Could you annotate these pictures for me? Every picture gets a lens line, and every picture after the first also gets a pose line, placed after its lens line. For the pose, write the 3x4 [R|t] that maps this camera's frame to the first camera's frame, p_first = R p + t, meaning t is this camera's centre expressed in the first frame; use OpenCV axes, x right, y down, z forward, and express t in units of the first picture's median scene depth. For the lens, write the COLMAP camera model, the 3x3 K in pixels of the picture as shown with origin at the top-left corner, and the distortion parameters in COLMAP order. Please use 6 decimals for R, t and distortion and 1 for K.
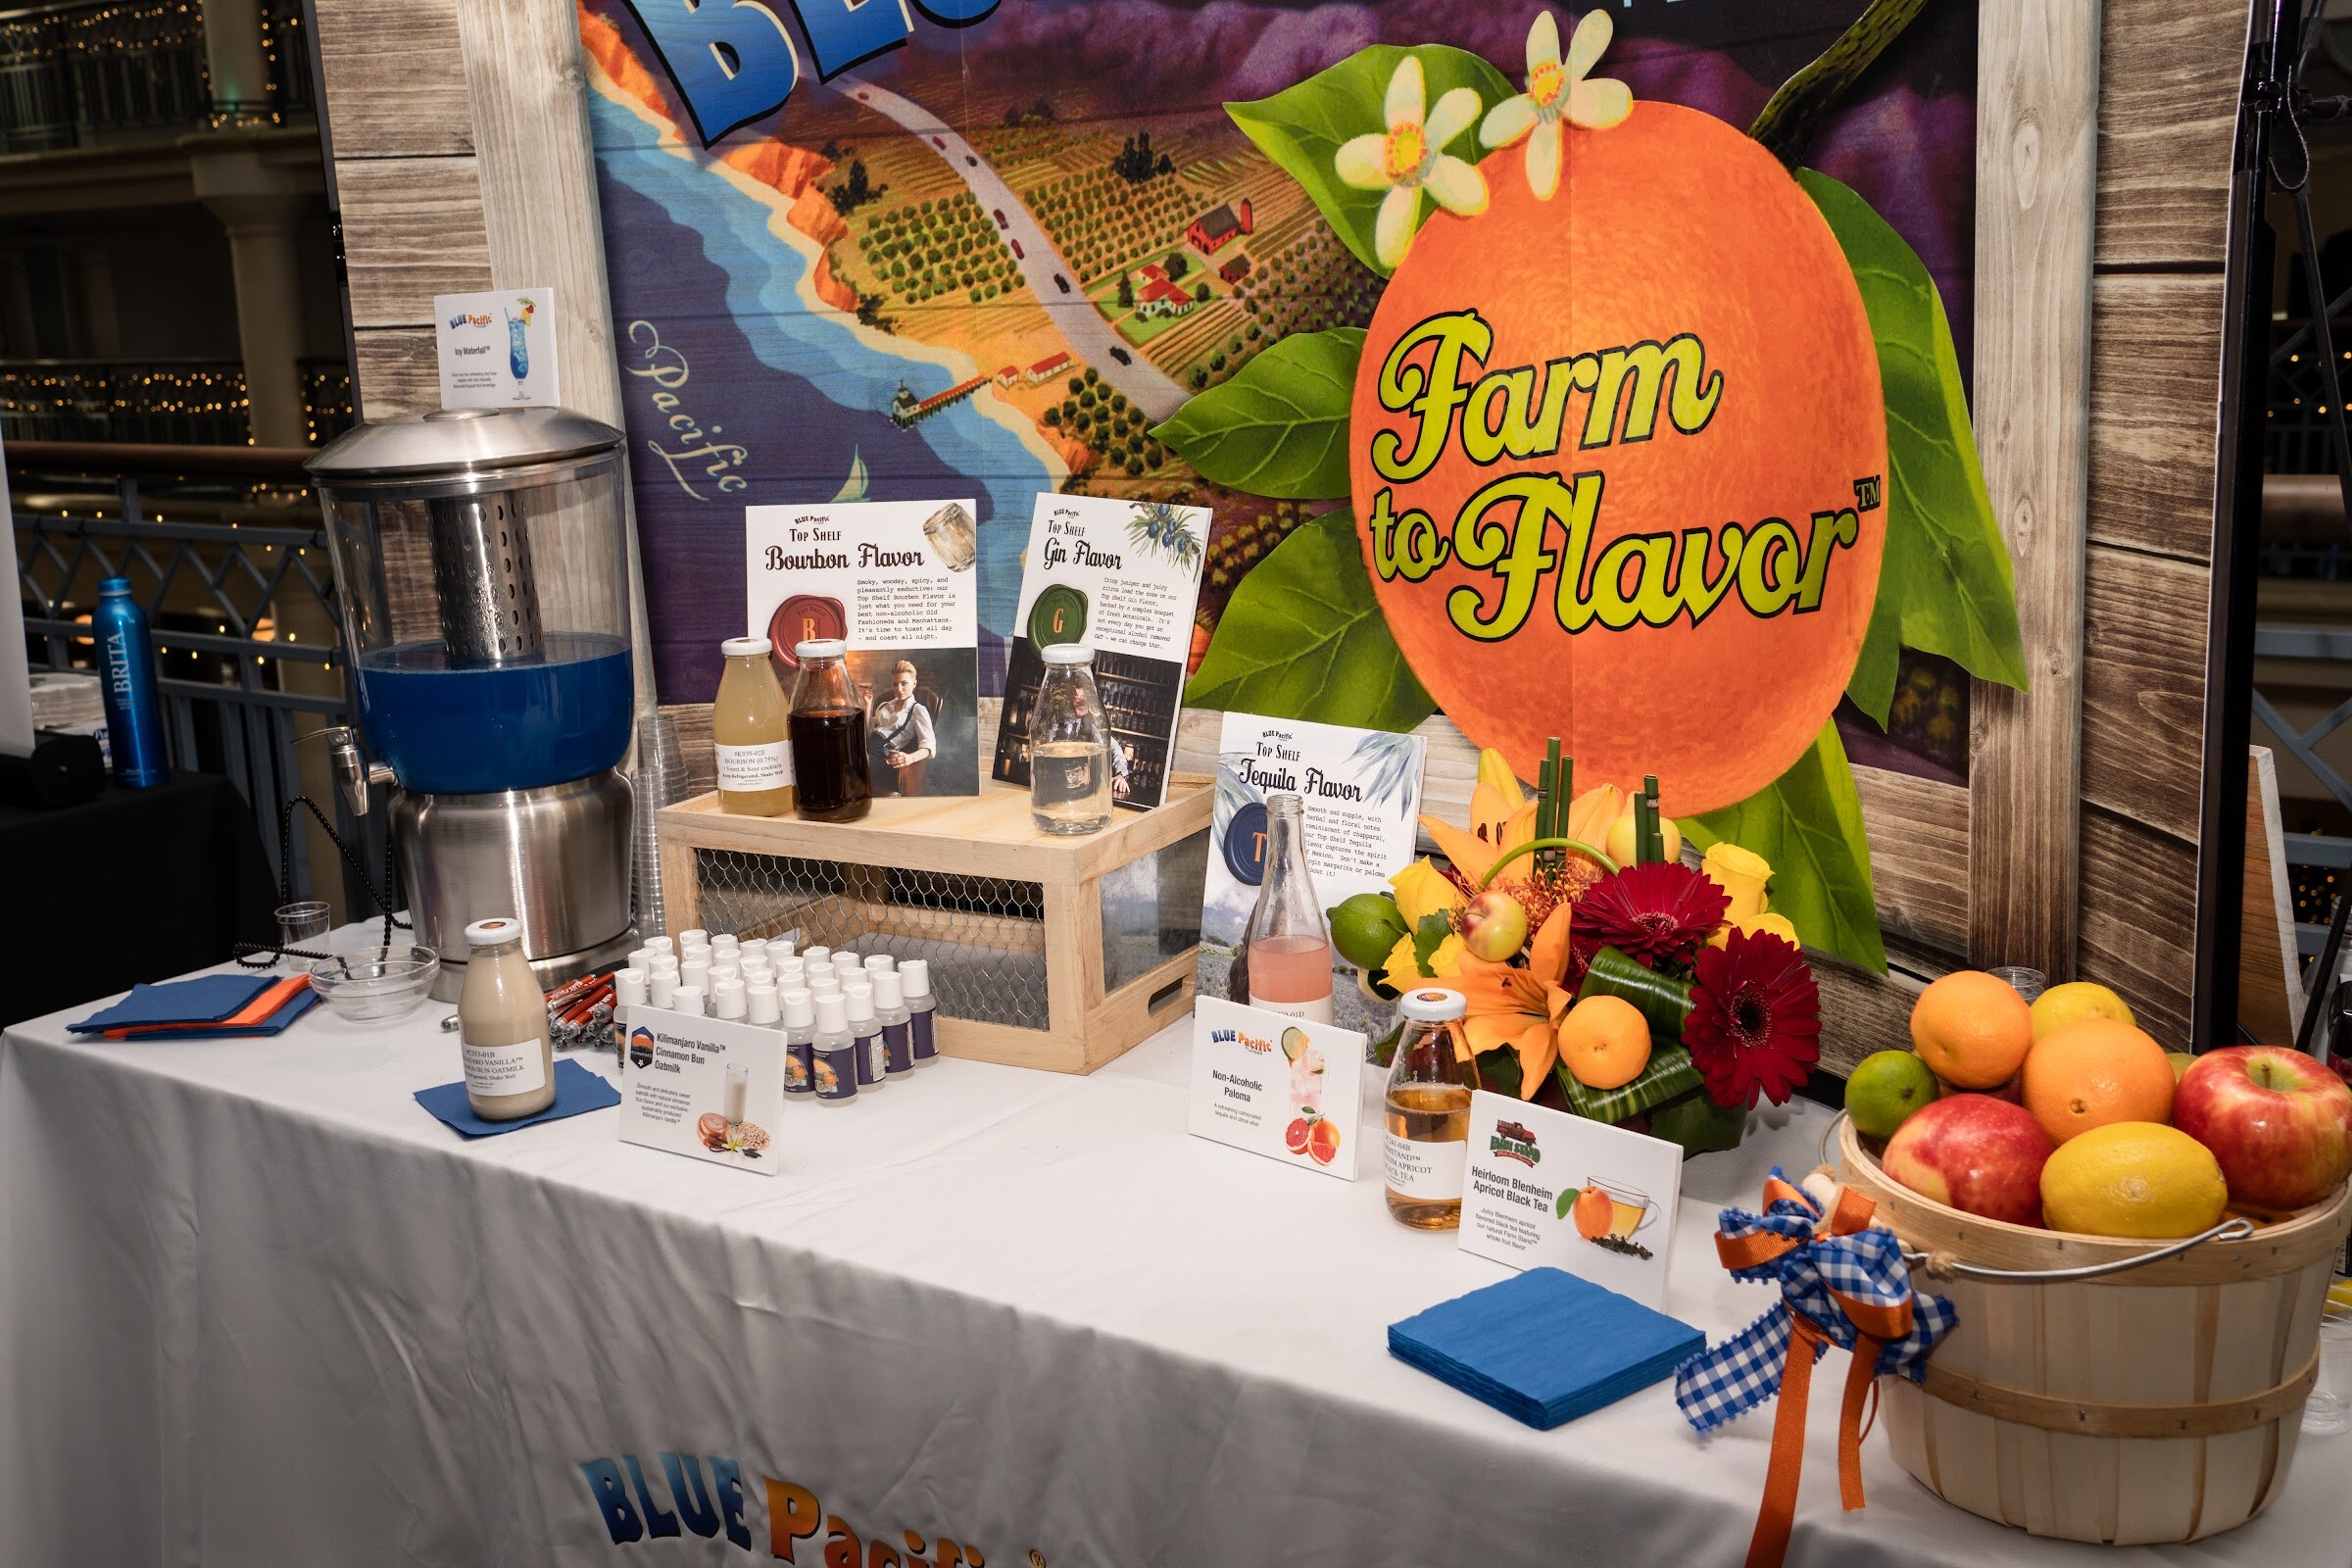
lens RADIAL K [[2398.3, 0, 1176.0], [0, 2398.3, 784.0], [0, 0, 1]] dist [0.009810, 0.185668]
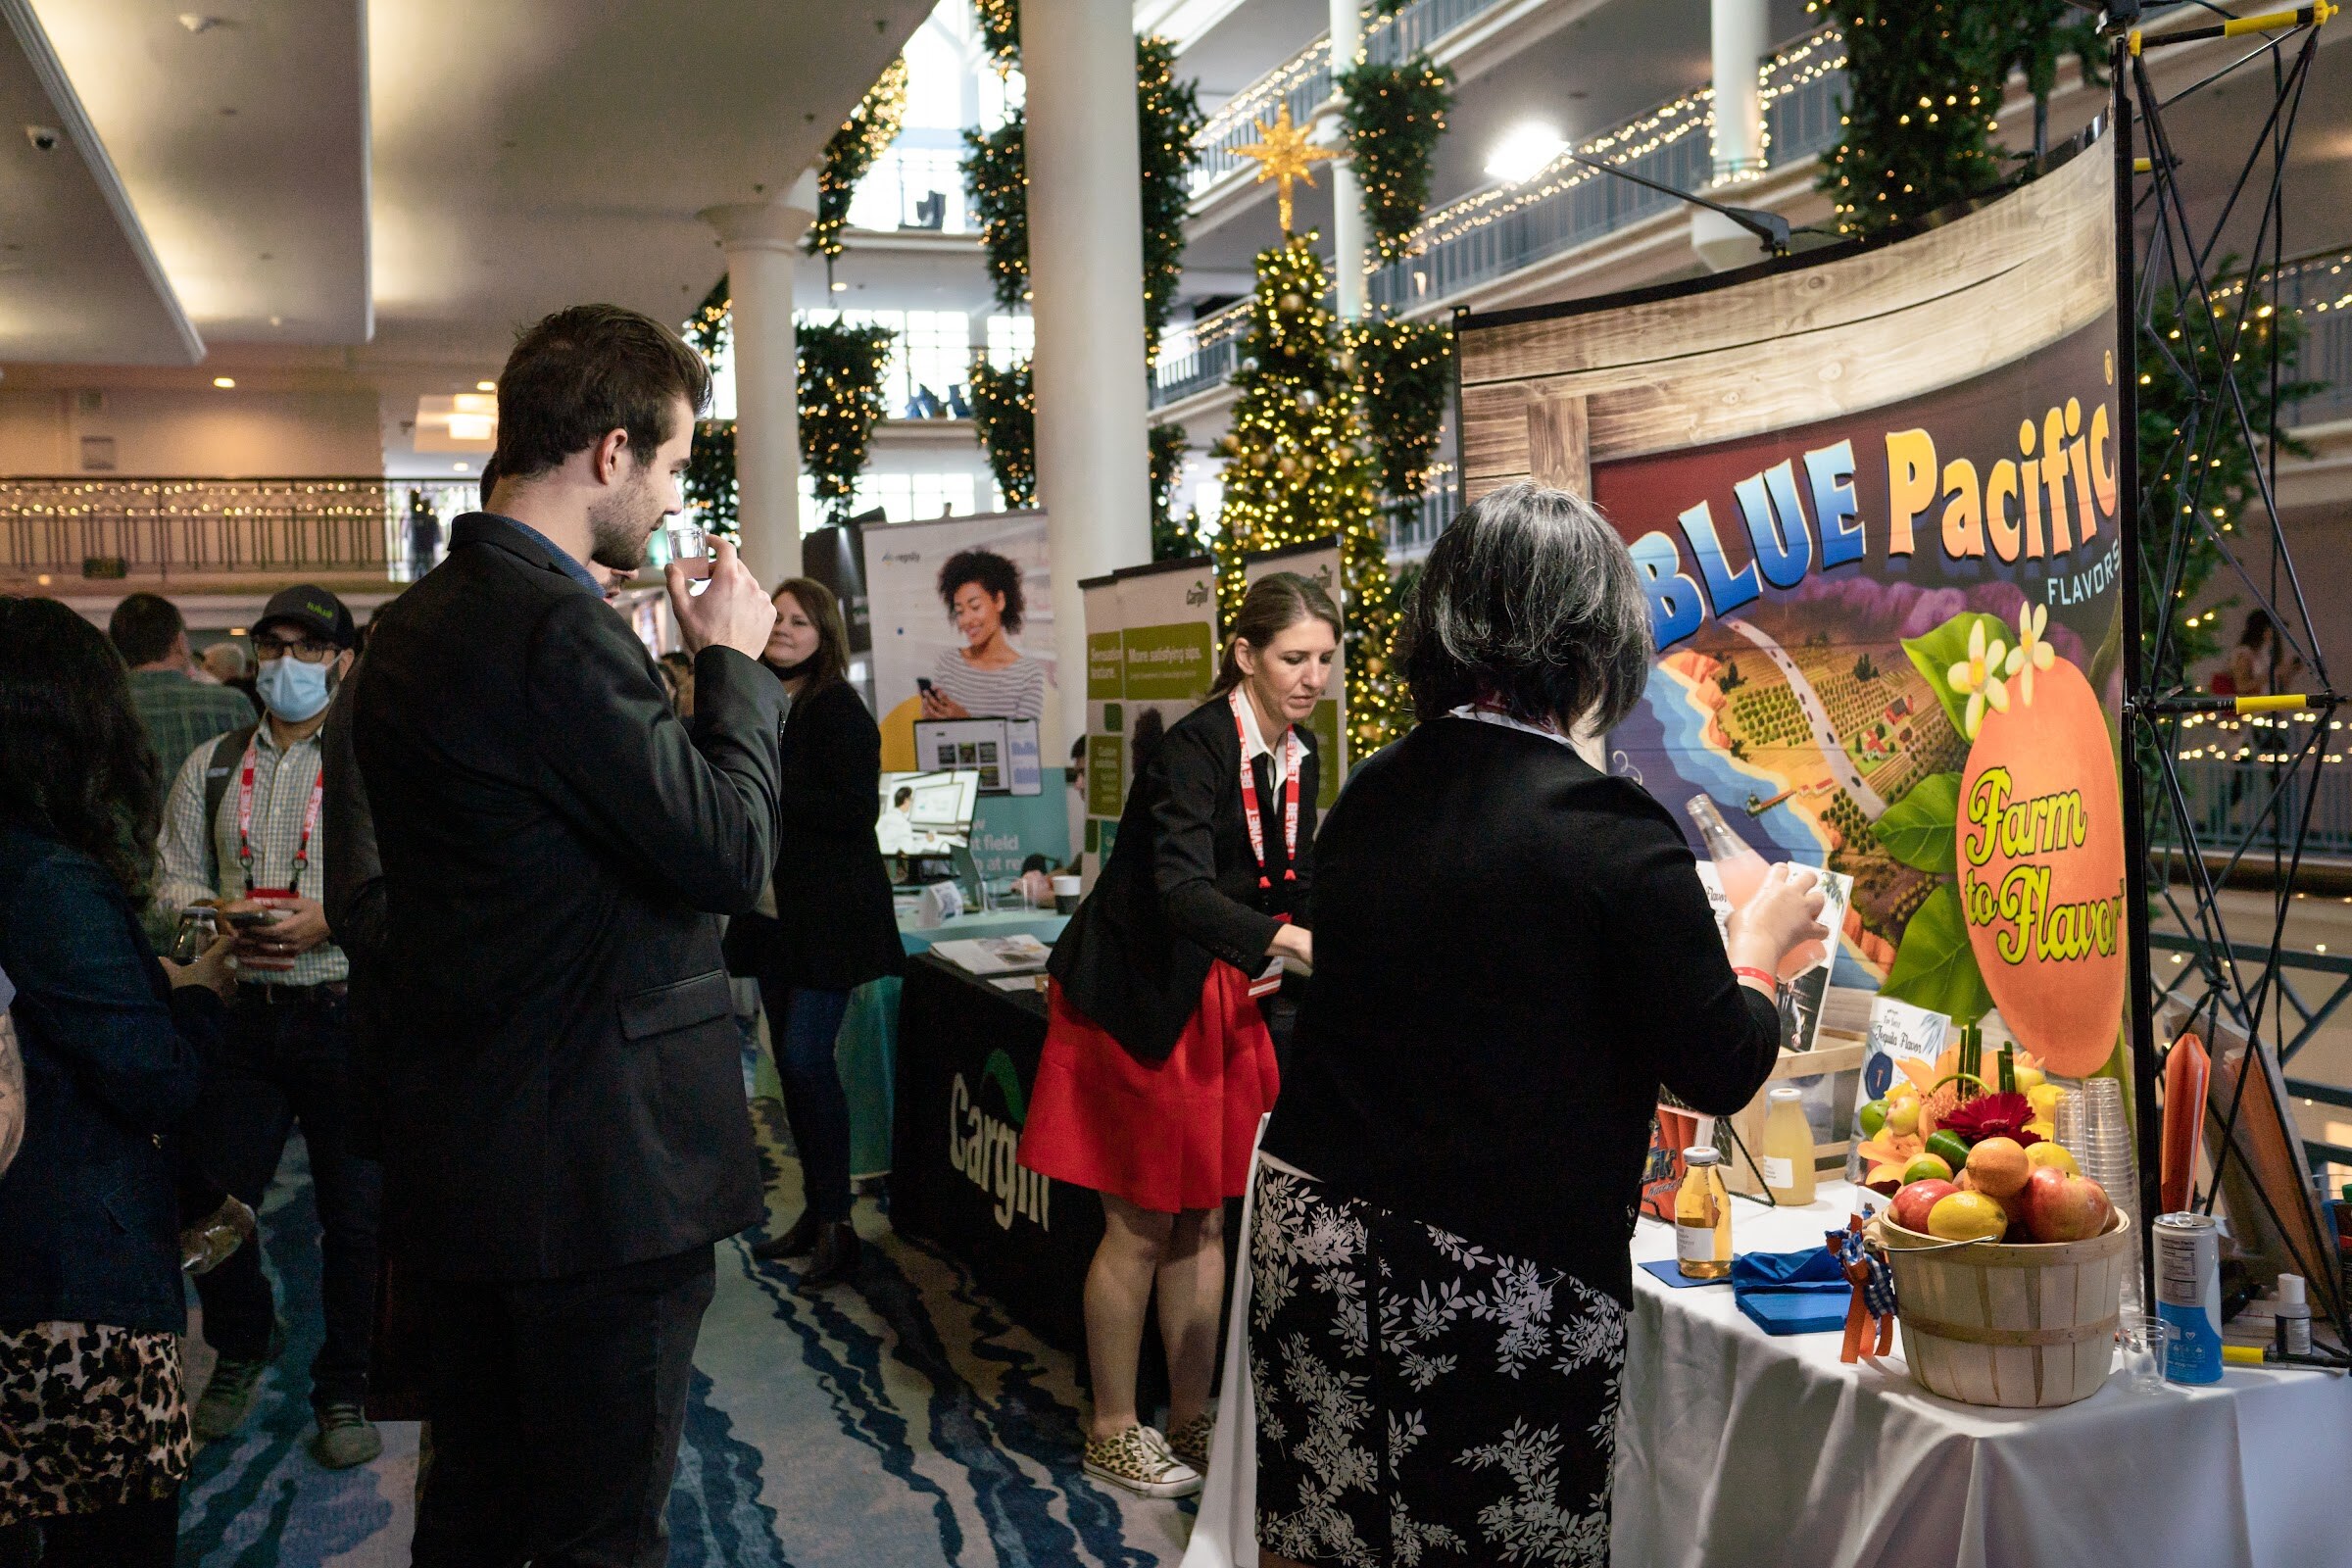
lens RADIAL K [[2398.3, 0, 1176.0], [0, 2398.3, 784.0], [0, 0, 1]] dist [0.009810, 0.185668]
pose [[0.811159, 0.030325, -0.584039, 0.583326], [-0.109153, 0.988957, -0.100251, 0.043146], [0.574550, 0.145069, 0.805511, -0.631786]]
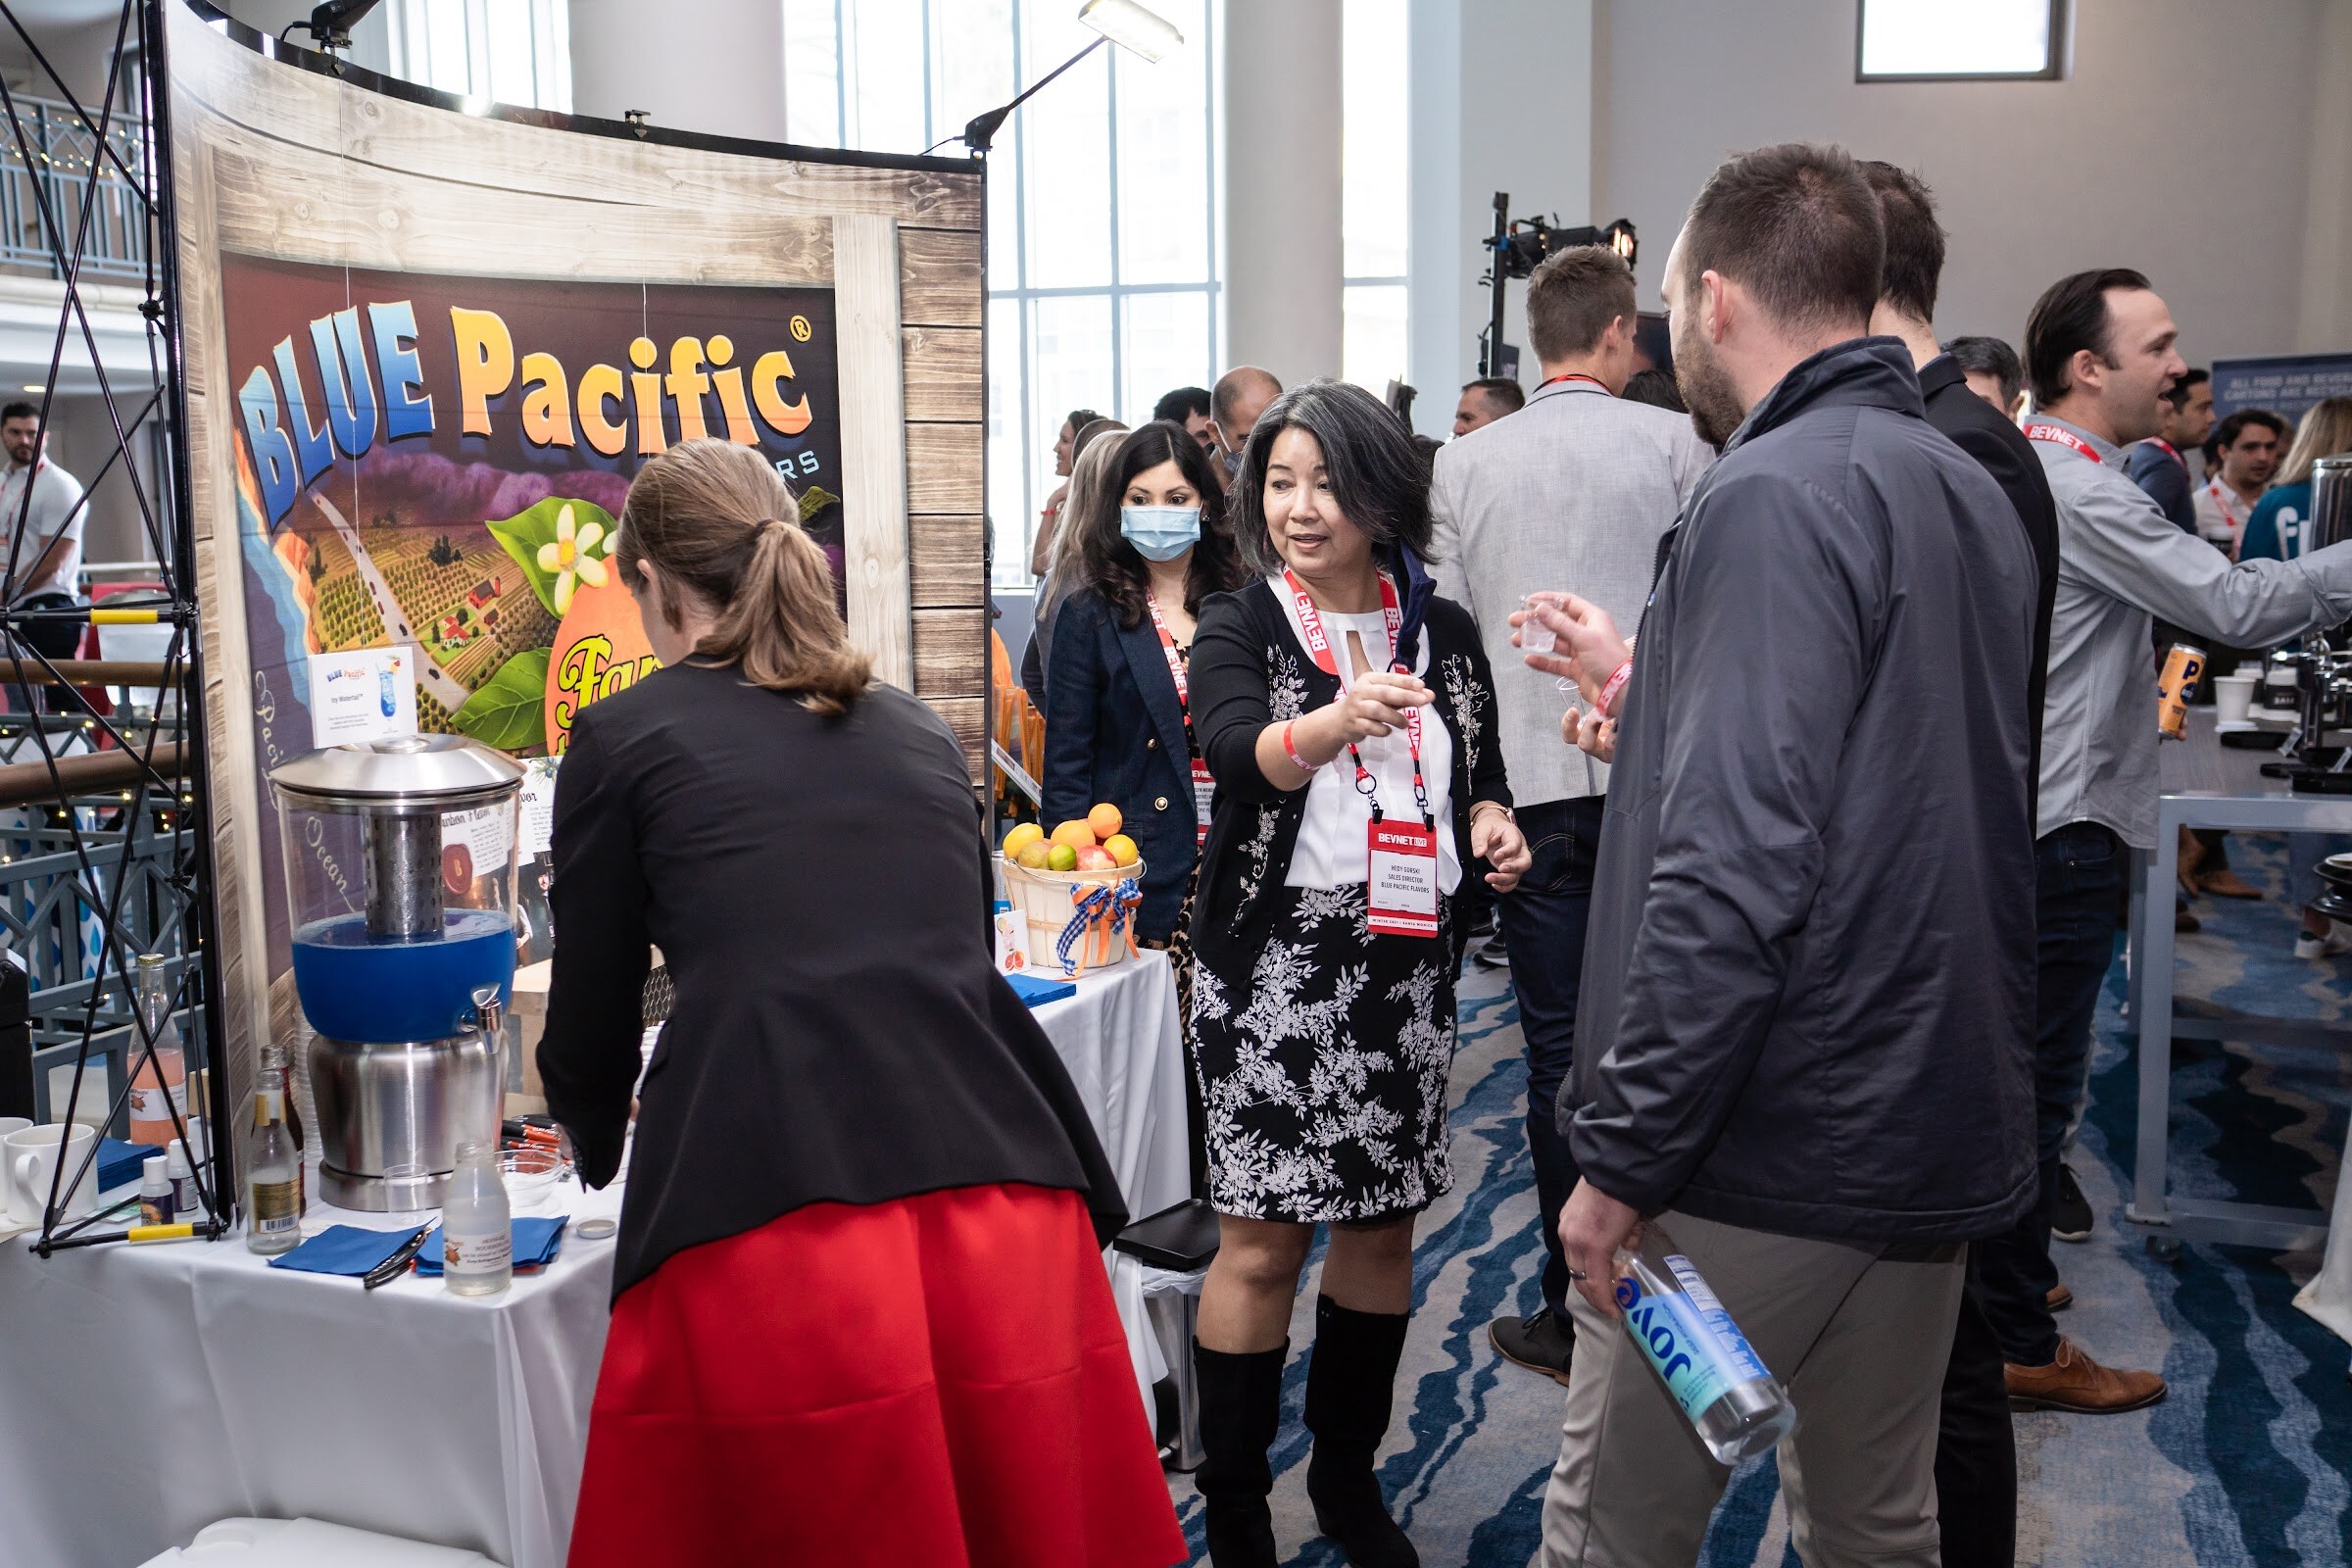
lens RADIAL K [[2398.3, 0, 1176.0], [0, 2398.3, 784.0], [0, 0, 1]] dist [0.009810, 0.185668]
pose [[-0.253344, -0.086850, 0.963470, -1.694555], [0.209985, 0.967278, 0.142409, -0.236349], [-0.944311, 0.238393, -0.226817, 0.940588]]
